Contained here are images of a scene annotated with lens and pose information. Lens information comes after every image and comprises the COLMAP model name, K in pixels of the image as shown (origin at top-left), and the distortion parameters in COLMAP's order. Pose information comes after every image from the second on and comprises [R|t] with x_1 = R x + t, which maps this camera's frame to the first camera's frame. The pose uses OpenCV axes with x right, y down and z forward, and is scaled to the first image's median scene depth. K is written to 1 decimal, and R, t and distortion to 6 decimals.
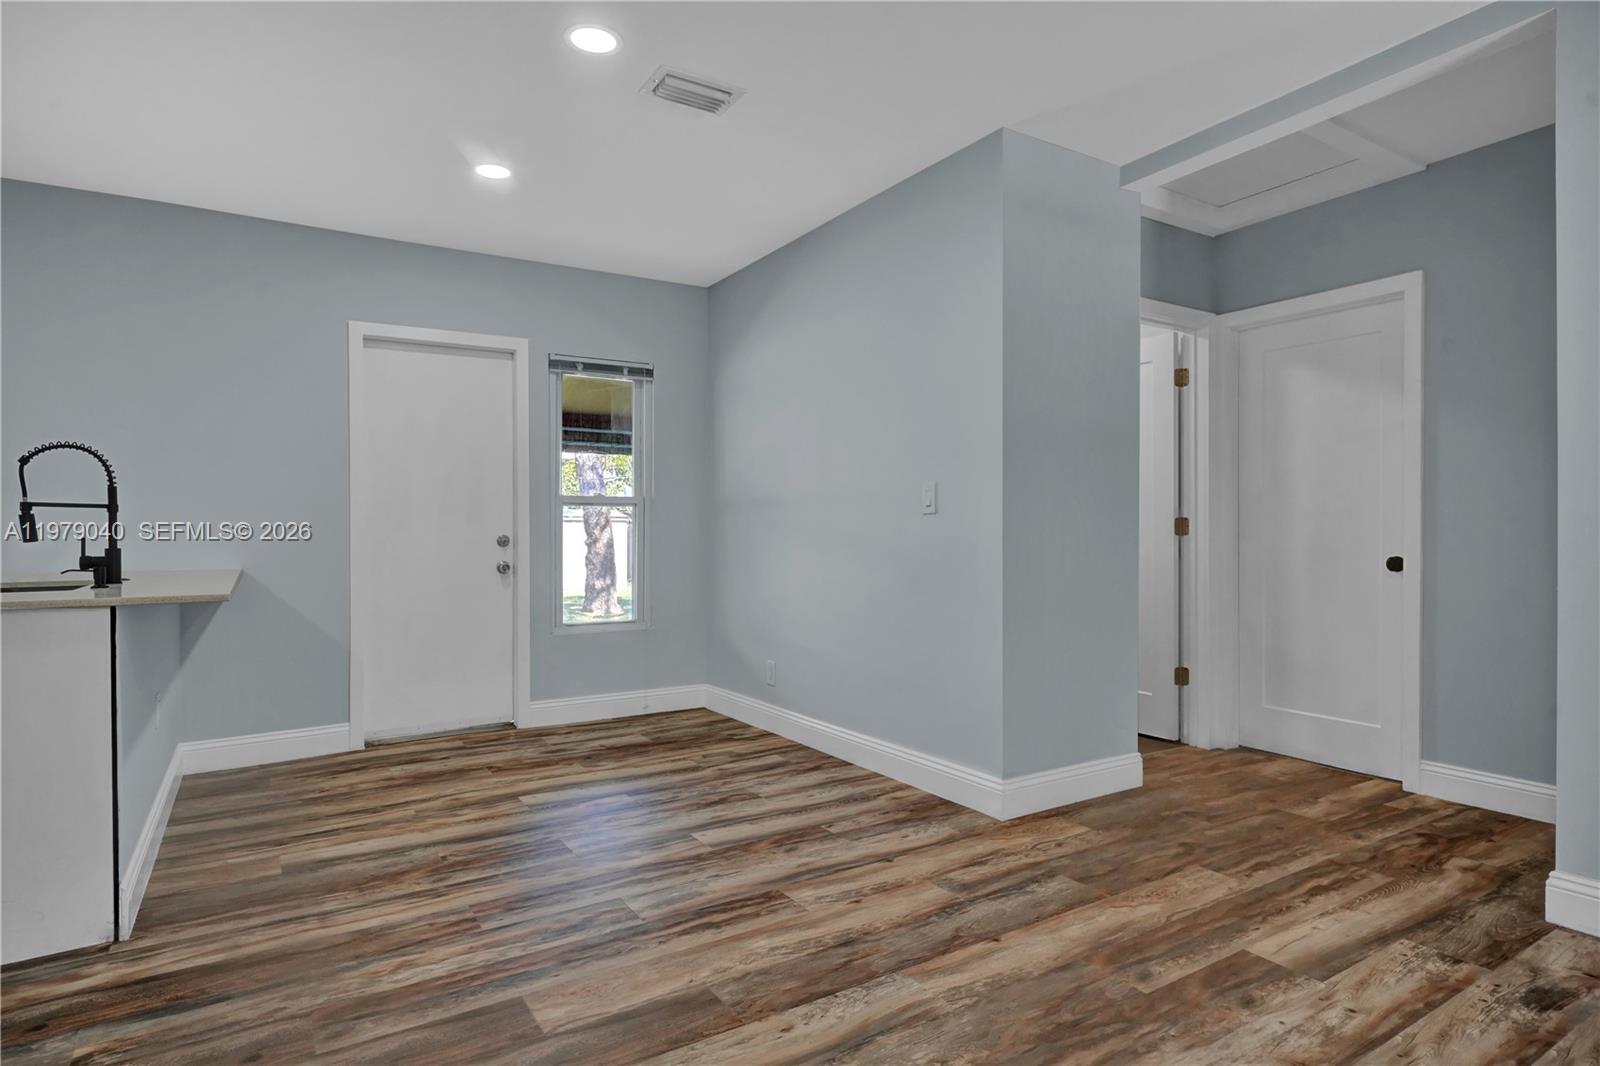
lens RADIAL K [[874.2, 0, 789.1], [0, 874.2, 534.2], [0, 0, 1]] dist [-0.004009, 0.001716]
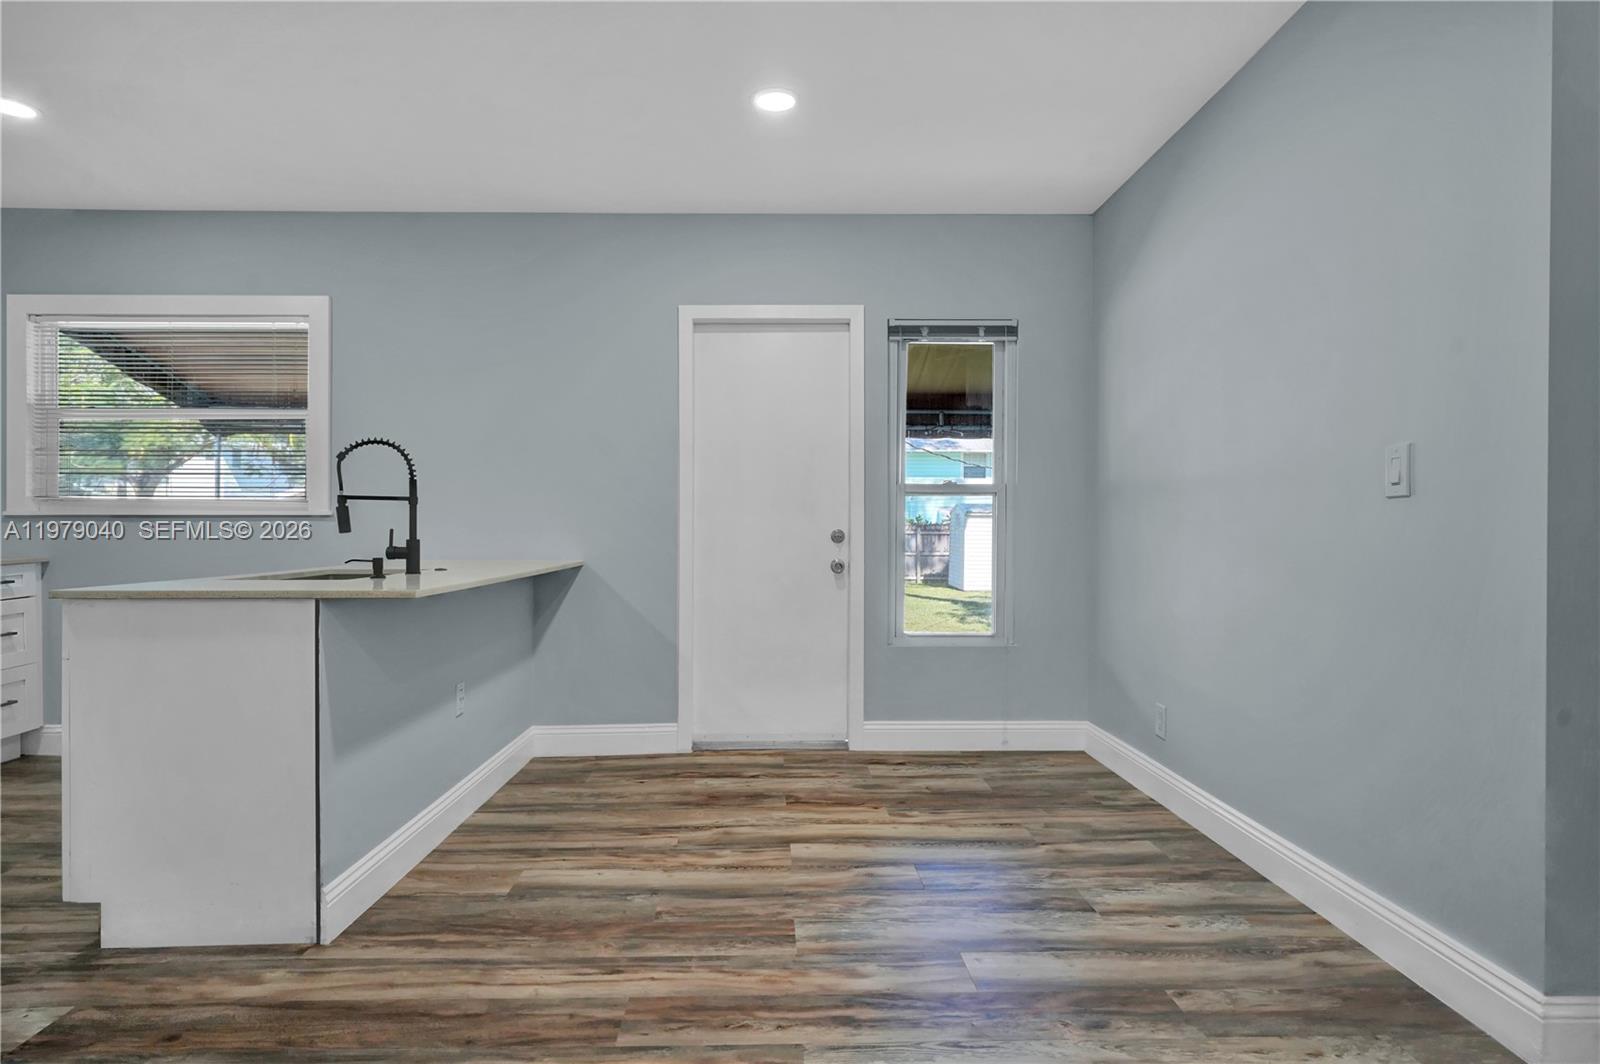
lens RADIAL K [[878.9, 0, 776.1], [0, 878.9, 530.1], [0, 0, 1]] dist [-0.002744, 0.000491]
pose [[0.856636, 0.005697, -0.515890, 0.119823], [-0.005955, 0.999982, 0.001155, 0.001319], [0.515887, 0.002082, 0.856654, 0.305446]]
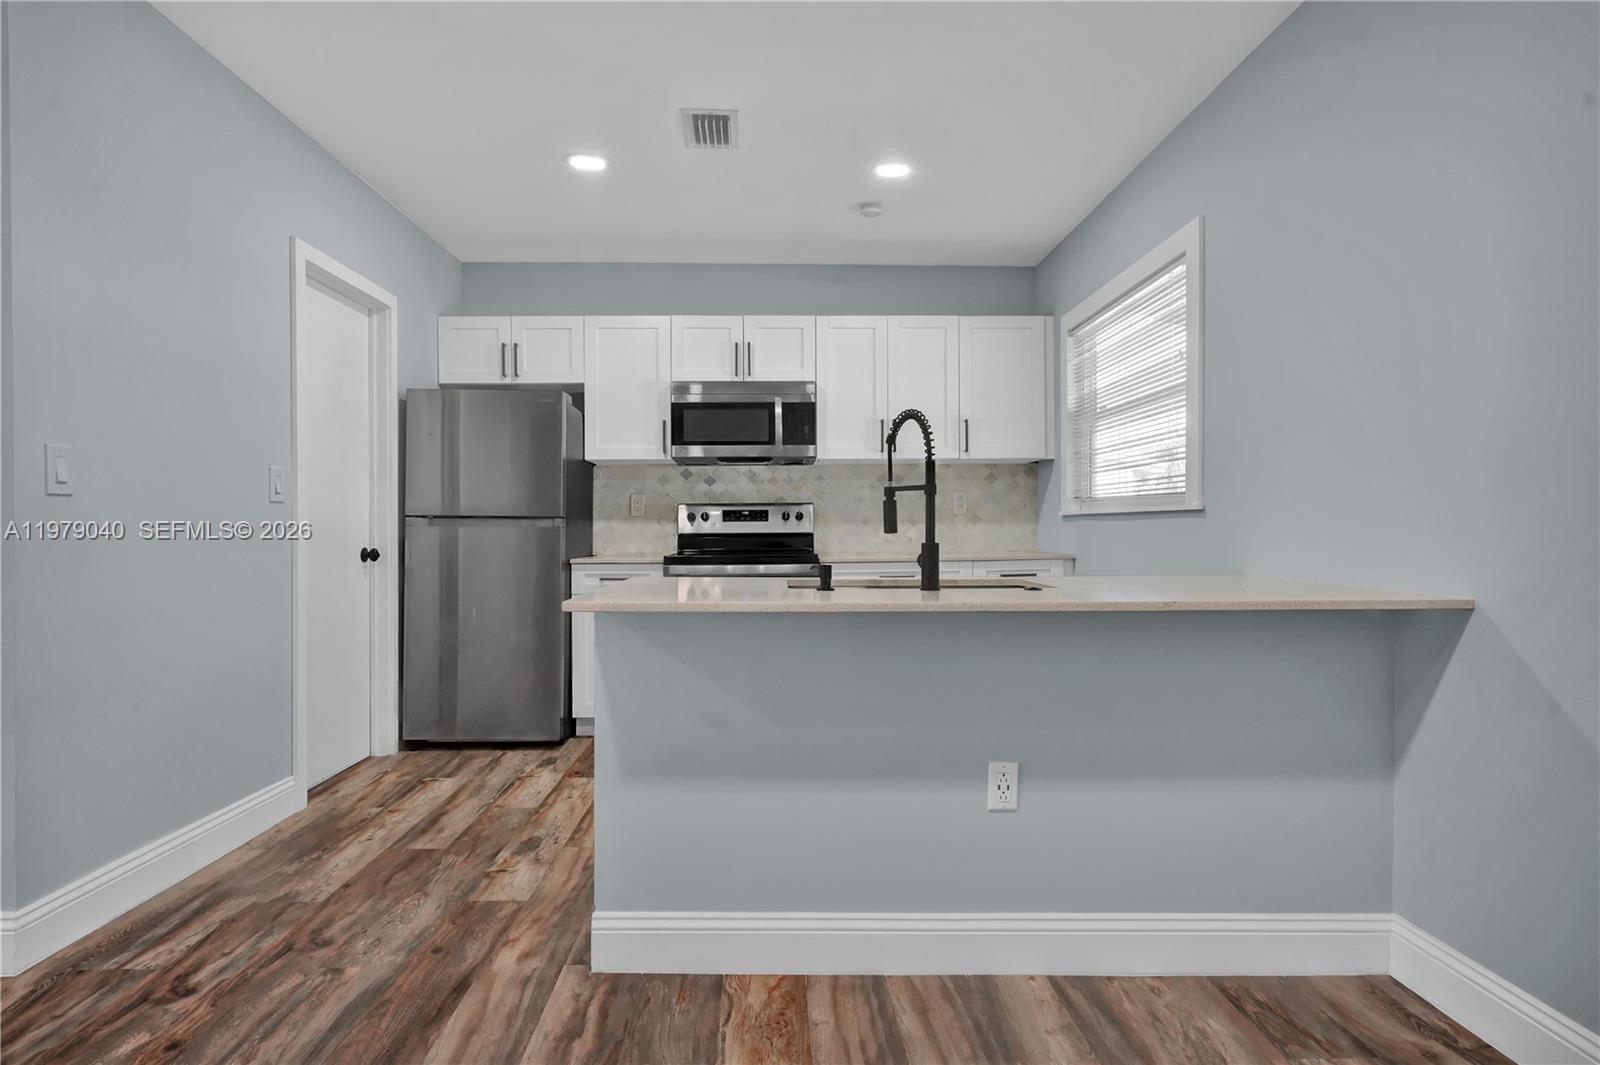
lens RADIAL K [[870.9, 0, 800.0], [0, 870.9, 532.5], [0, 0, 1]] dist [0.001239, -0.000157]
pose [[-0.506177, 0.009580, -0.862376, -0.066943], [0.000325, 0.999940, 0.010918, -0.000755], [0.862429, 0.005246, -0.506150, 1.183823]]
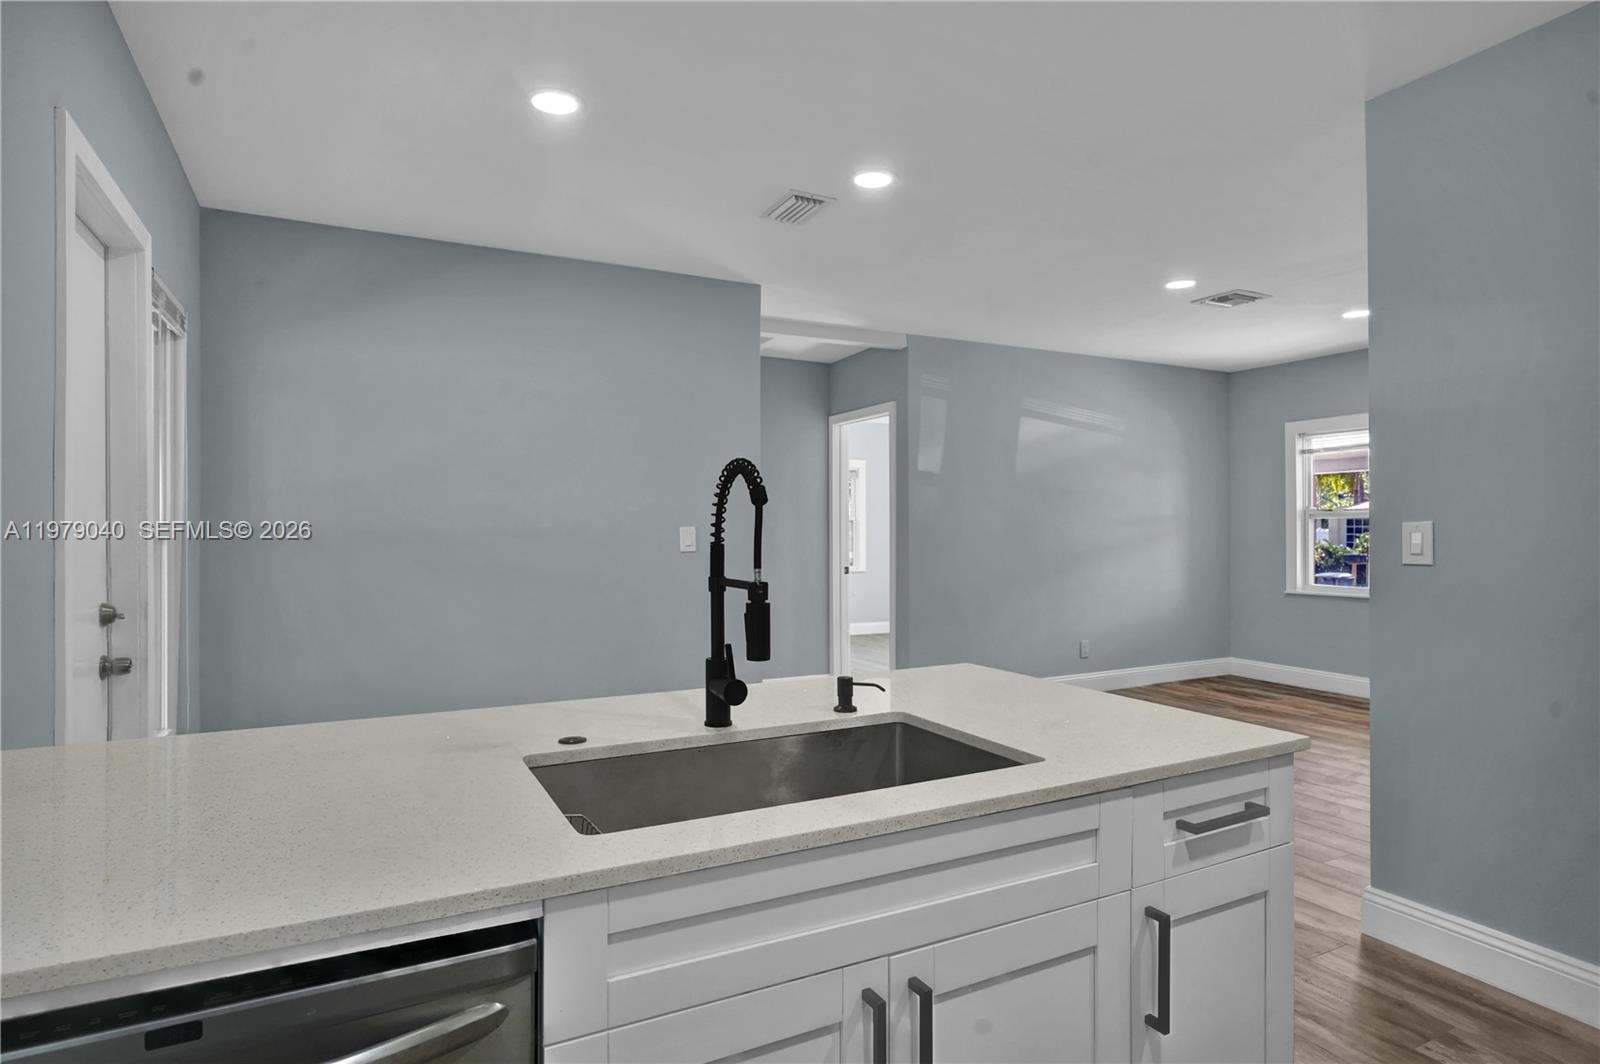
lens RADIAL K [[871.6, 0, 802.3], [0, 871.6, 530.7], [0, 0, 1]] dist [-0.004407, -0.000528]
pose [[0.070165, 0.000404, 0.997535, -1.205399], [0.007305, 0.999973, -0.000919, -0.057238], [-0.997509, 0.007352, 0.070160, 0.834526]]
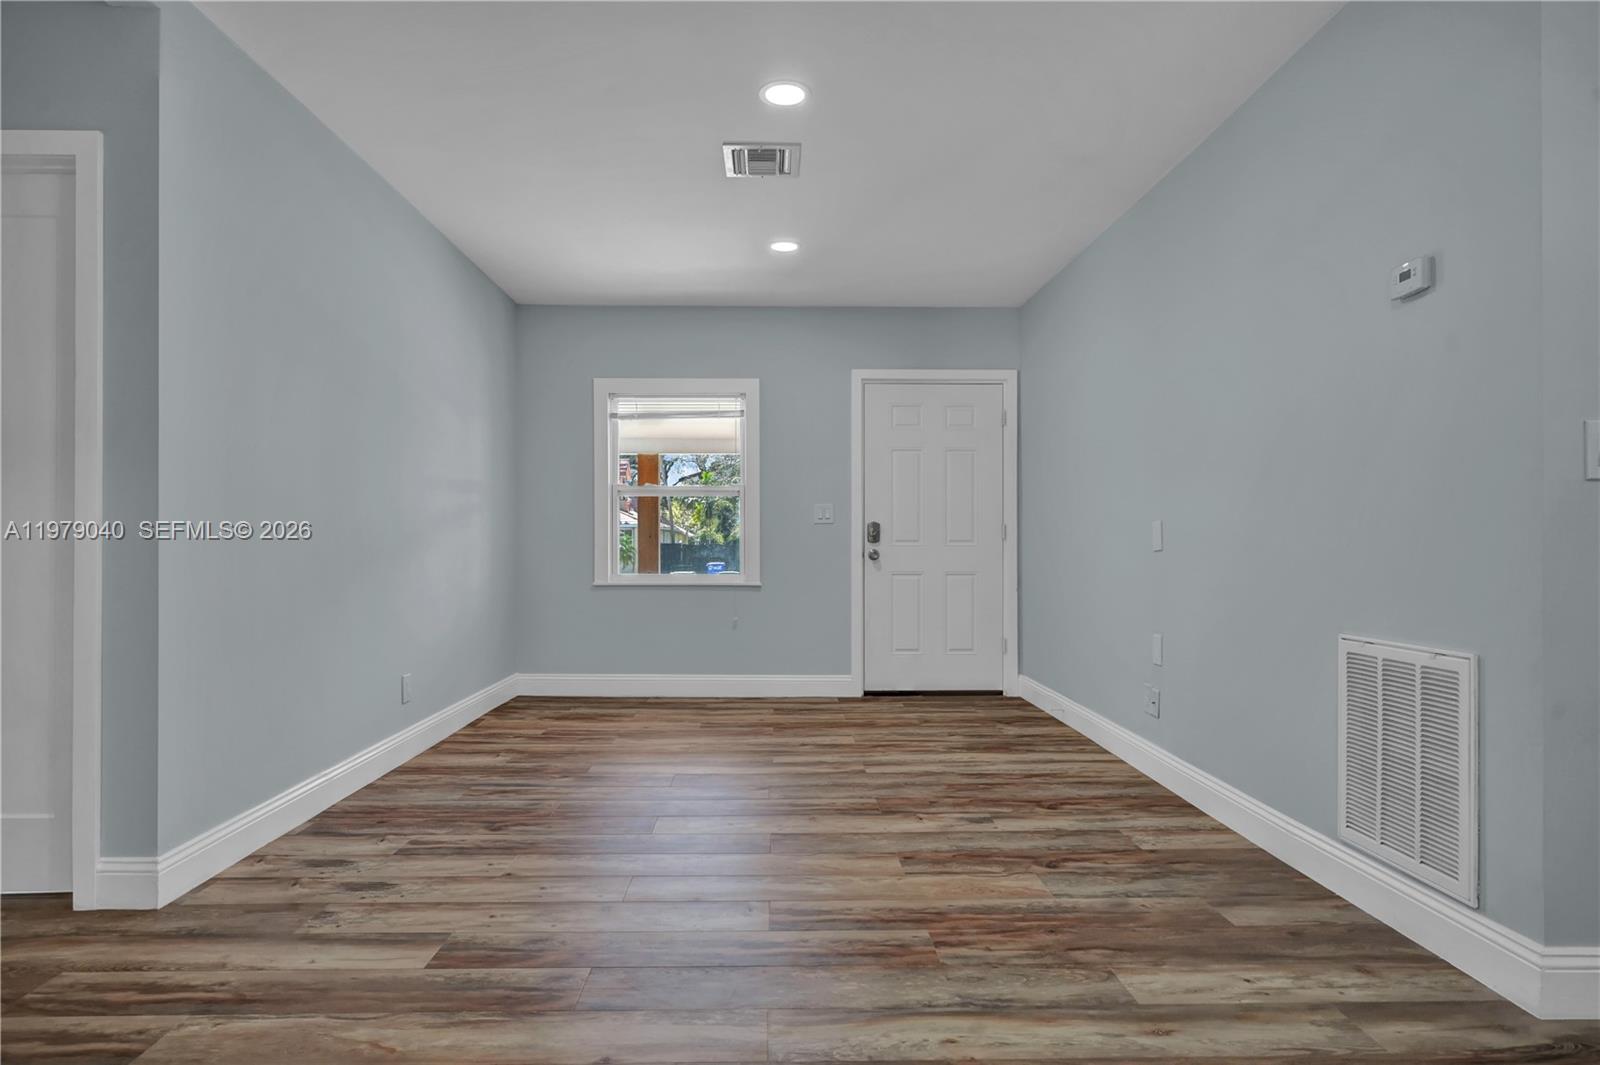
lens RADIAL K [[870.4, 0, 780.2], [0, 870.4, 540.4], [0, 0, 1]] dist [-0.000905, 0.001082]
pose [[-0.854785, 0.003374, 0.518971, -0.196048], [0.002266, 0.999994, -0.002769, 0.018511], [-0.518977, -0.001191, -0.854787, 1.111192]]
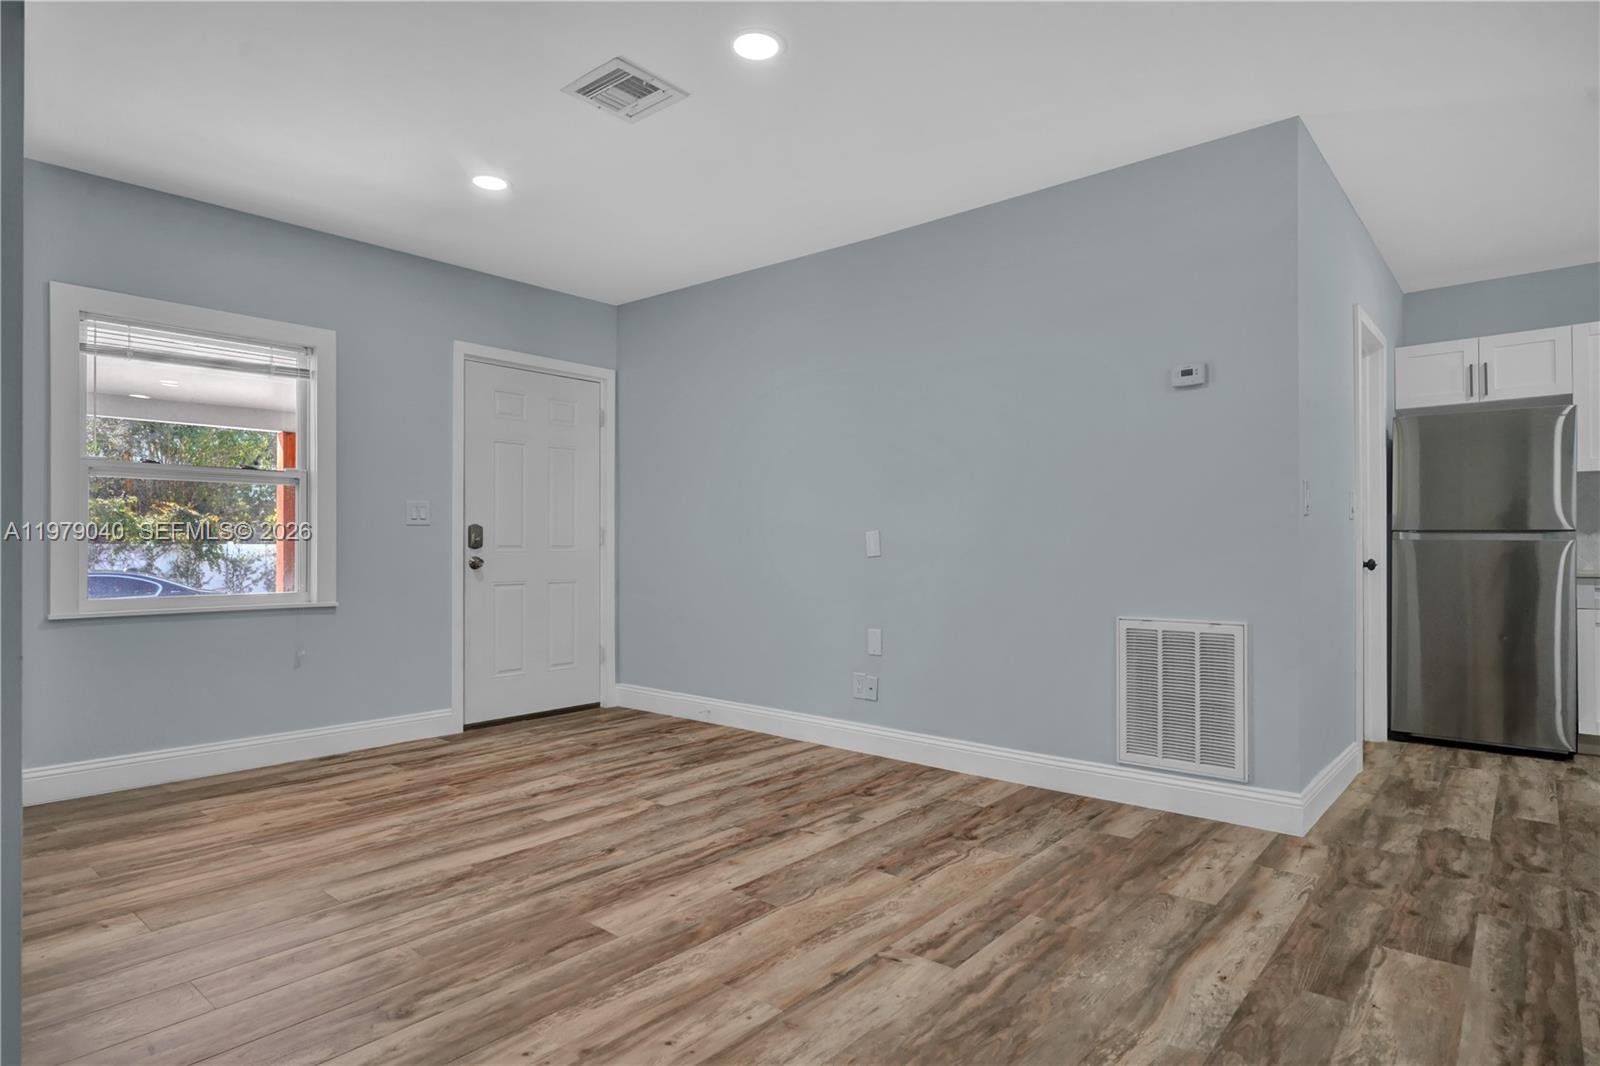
lens RADIAL K [[876.2, 0, 808.2], [0, 876.2, 537.2], [0, 0, 1]] dist [-0.002657, 0.000877]
pose [[-0.952228, -0.001658, -0.305384, 0.491004], [0.000378, 0.999978, -0.006608, 0.009331], [0.305389, -0.006408, -0.952206, 1.113802]]
